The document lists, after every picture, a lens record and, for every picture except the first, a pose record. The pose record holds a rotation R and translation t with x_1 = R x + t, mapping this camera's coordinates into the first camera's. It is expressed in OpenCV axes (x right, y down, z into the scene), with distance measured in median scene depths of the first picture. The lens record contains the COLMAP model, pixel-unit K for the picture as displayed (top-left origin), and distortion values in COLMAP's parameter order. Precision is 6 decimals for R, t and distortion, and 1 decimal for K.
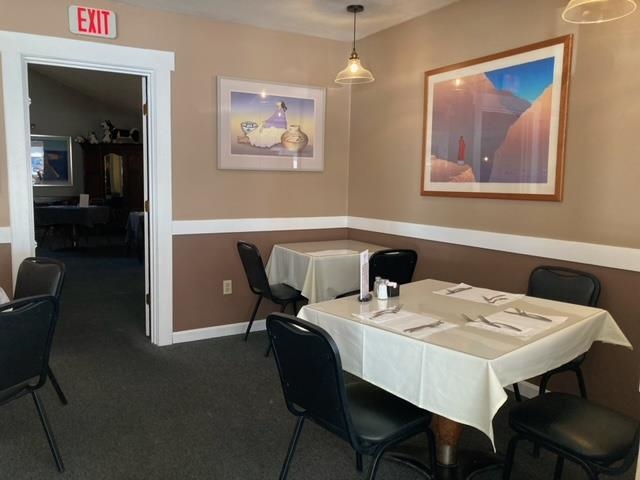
lens RADIAL K [[520.0, 0, 320.0], [0, 520.0, 240.0], [0, 0, 1]] dist [0.012620, -0.003153]
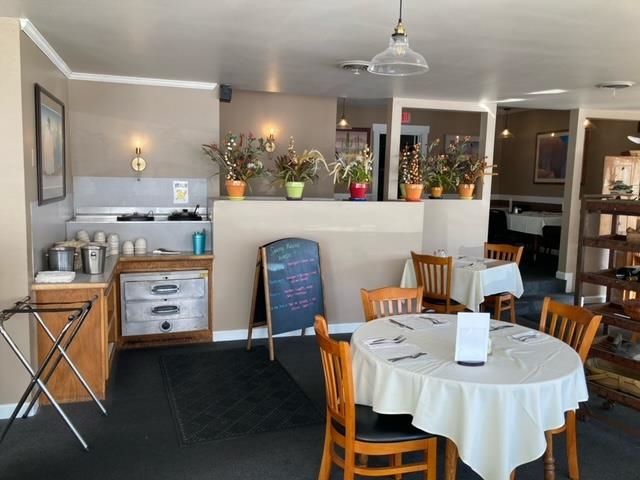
lens RADIAL K [[520.0, 0, 320.0], [0, 520.0, 240.0], [0, 0, 1]] dist [0.012620, -0.003153]
pose [[0.976247, 0.034054, -0.213966, -0.252710], [-0.032957, 0.999419, 0.008691, 0.192024], [0.214138, -0.001433, 0.976802, -1.629832]]
